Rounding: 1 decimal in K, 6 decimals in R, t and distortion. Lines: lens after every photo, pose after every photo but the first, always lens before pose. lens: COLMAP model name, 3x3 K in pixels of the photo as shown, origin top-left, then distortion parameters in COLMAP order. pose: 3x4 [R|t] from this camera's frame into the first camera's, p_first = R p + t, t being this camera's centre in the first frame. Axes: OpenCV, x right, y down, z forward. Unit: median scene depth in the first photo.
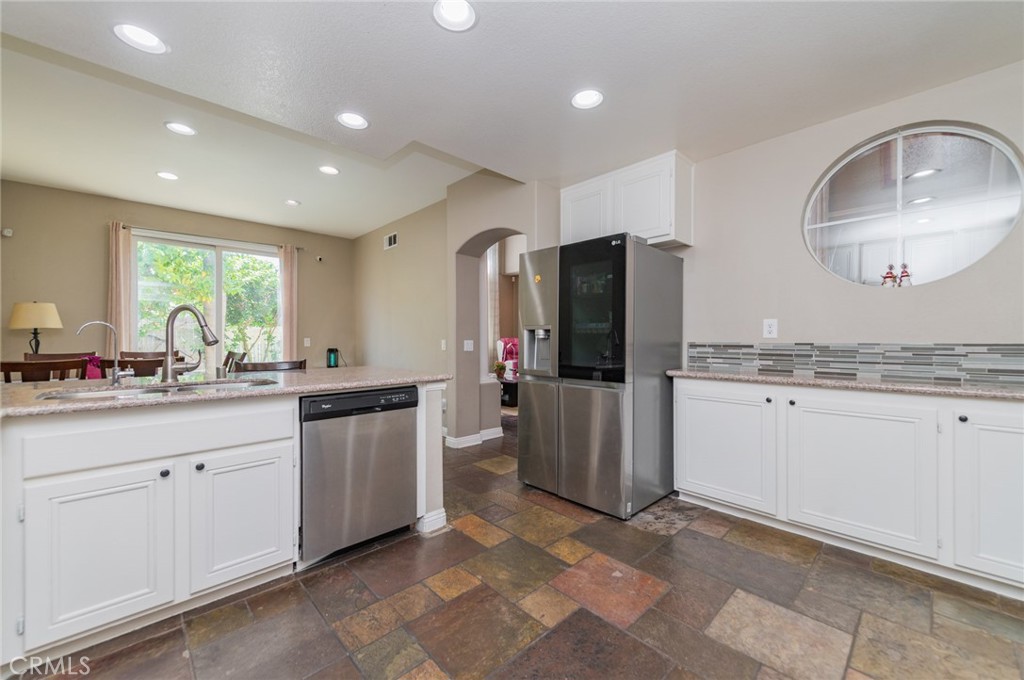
lens RADIAL K [[402.5, 0, 516.7], [0, 402.5, 344.9], [0, 0, 1]] dist [0.013350, -0.002955]
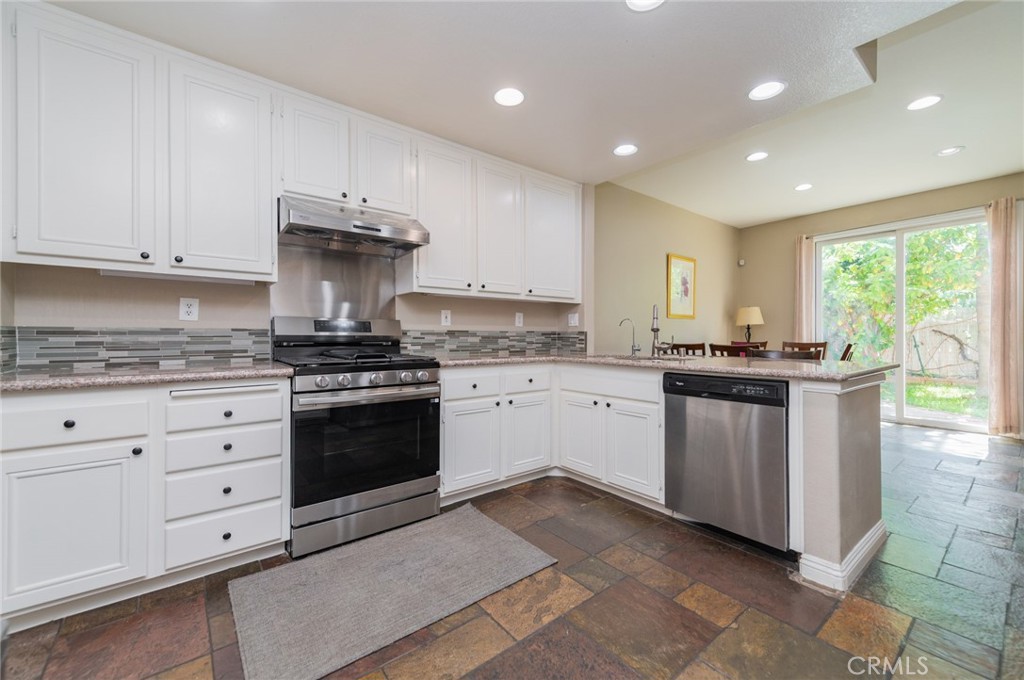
lens RADIAL K [[402.5, 0, 513.4], [0, 402.5, 337.3], [0, 0, 1]] dist [0.013350, -0.002955]
pose [[-0.091667, 0.003130, -0.995785, 0.649648], [-0.016639, 0.999851, 0.004675, 0.021097], [0.995651, 0.016997, -0.091602, 0.575841]]
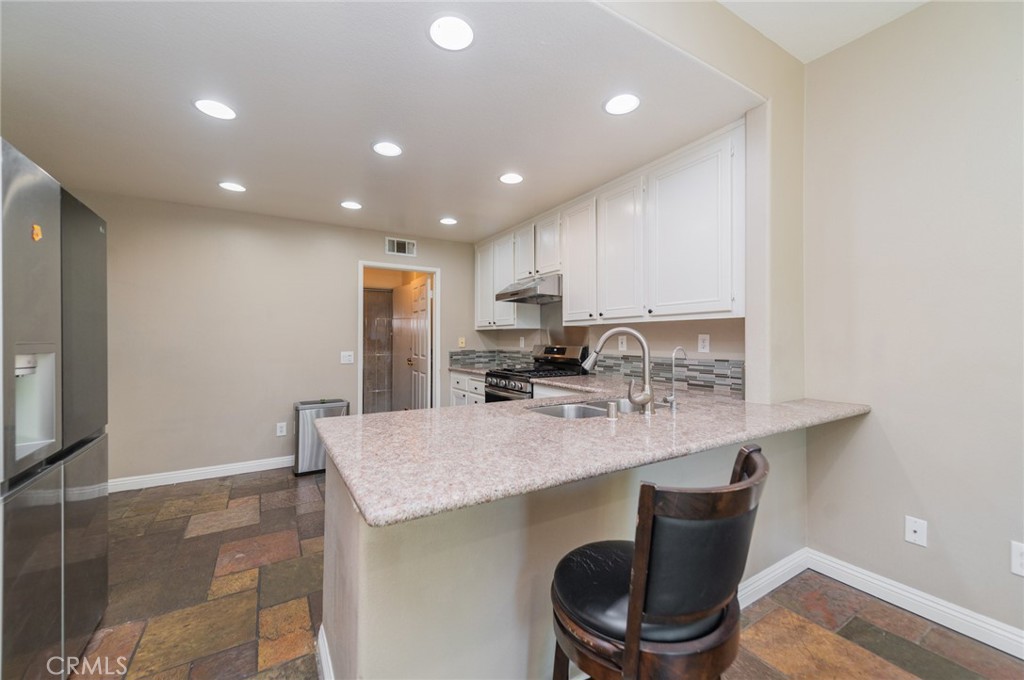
lens RADIAL K [[402.5, 0, 513.8], [0, 402.5, 334.7], [0, 0, 1]] dist [0.013350, -0.002955]
pose [[-0.977607, 0.001217, 0.210437, -0.724378], [0.001777, 0.999995, 0.002474, -0.078180], [-0.210433, 0.002792, -0.977604, 1.824124]]
